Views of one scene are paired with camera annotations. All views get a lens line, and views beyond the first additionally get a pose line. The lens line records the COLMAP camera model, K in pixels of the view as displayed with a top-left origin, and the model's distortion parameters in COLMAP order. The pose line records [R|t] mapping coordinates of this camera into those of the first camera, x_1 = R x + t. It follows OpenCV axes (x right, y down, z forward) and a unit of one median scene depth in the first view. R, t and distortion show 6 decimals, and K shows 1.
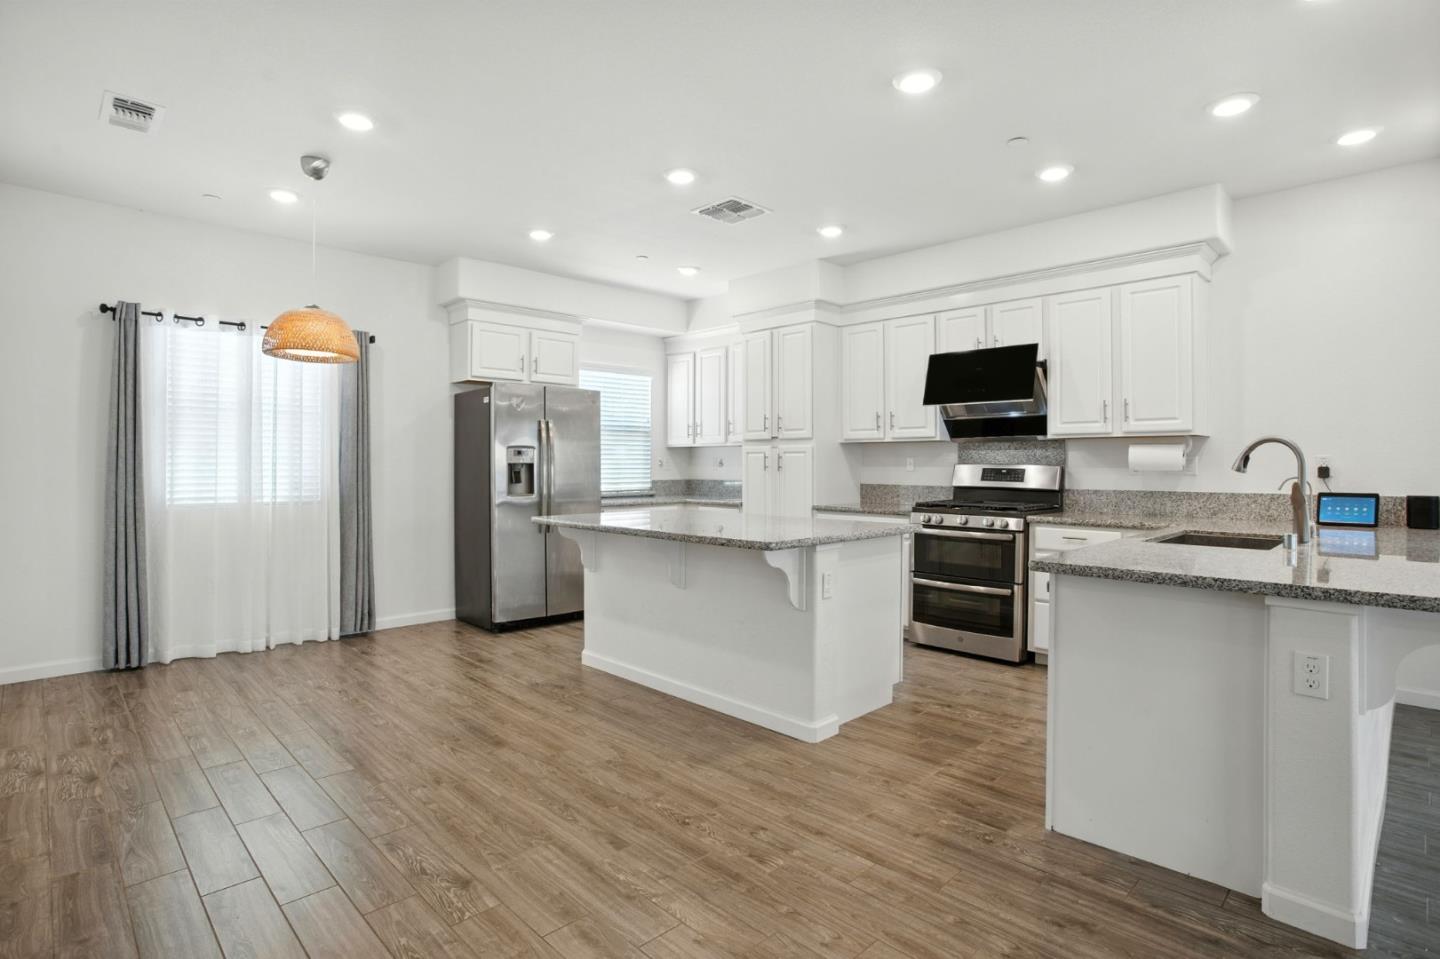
lens RADIAL K [[736.7, 0, 738.7], [0, 736.7, 474.4], [0, 0, 1]] dist [-0.047538, 0.019504]
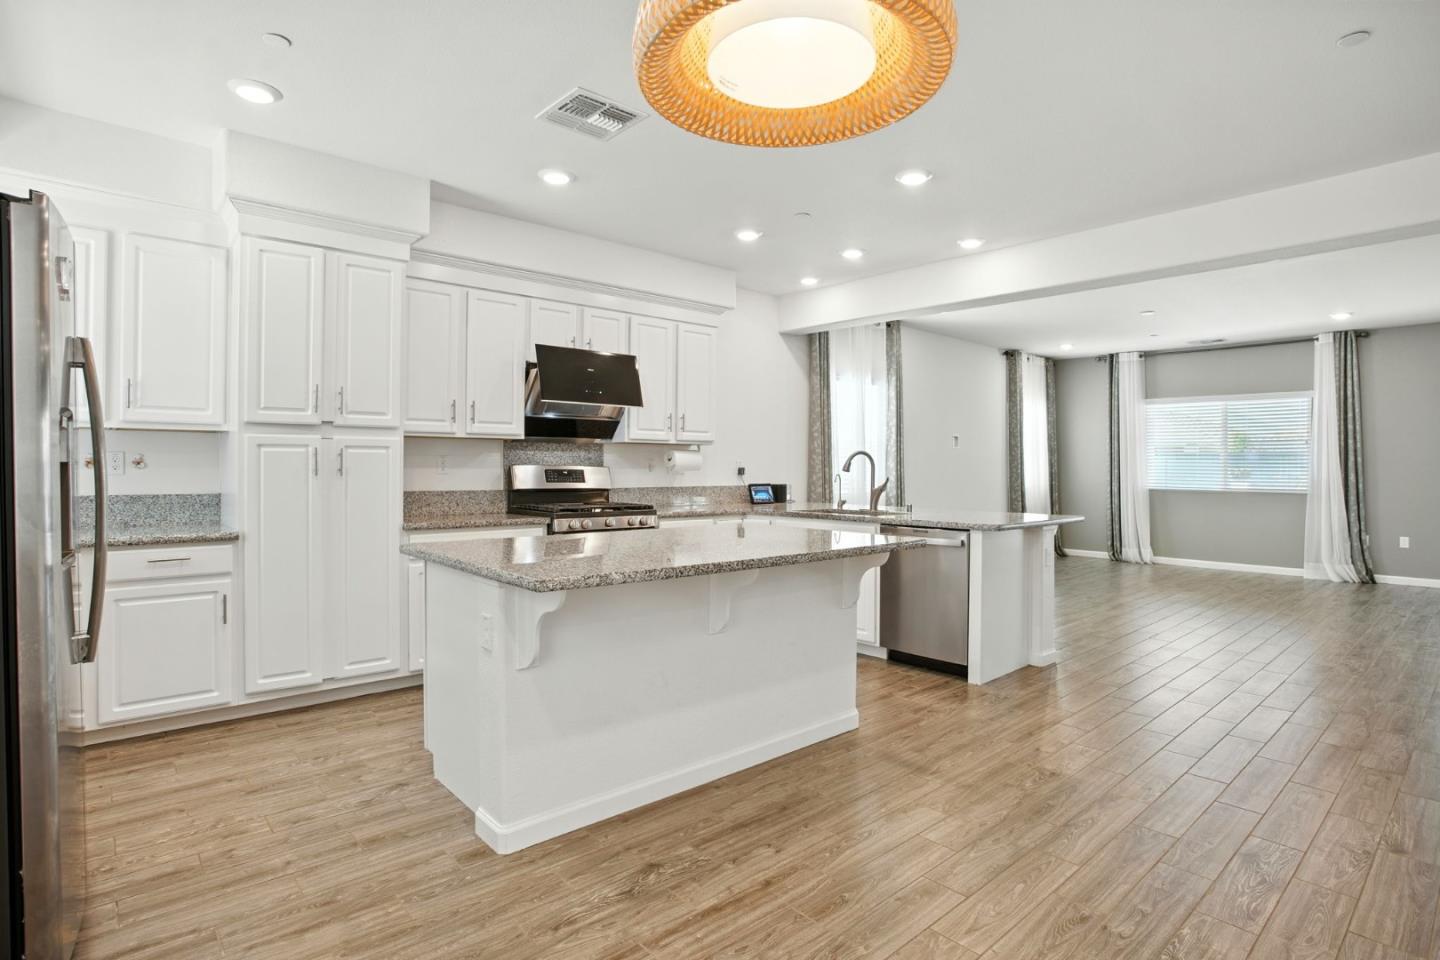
lens RADIAL K [[736.7, 0, 721.8], [0, 736.7, 468.0], [0, 0, 1]] dist [-0.047538, 0.019504]
pose [[0.053126, -0.000966, 0.998587, -0.768375], [0.006006, 0.999982, 0.000647, -0.011754], [-0.998570, 0.005963, 0.053130, 0.889731]]
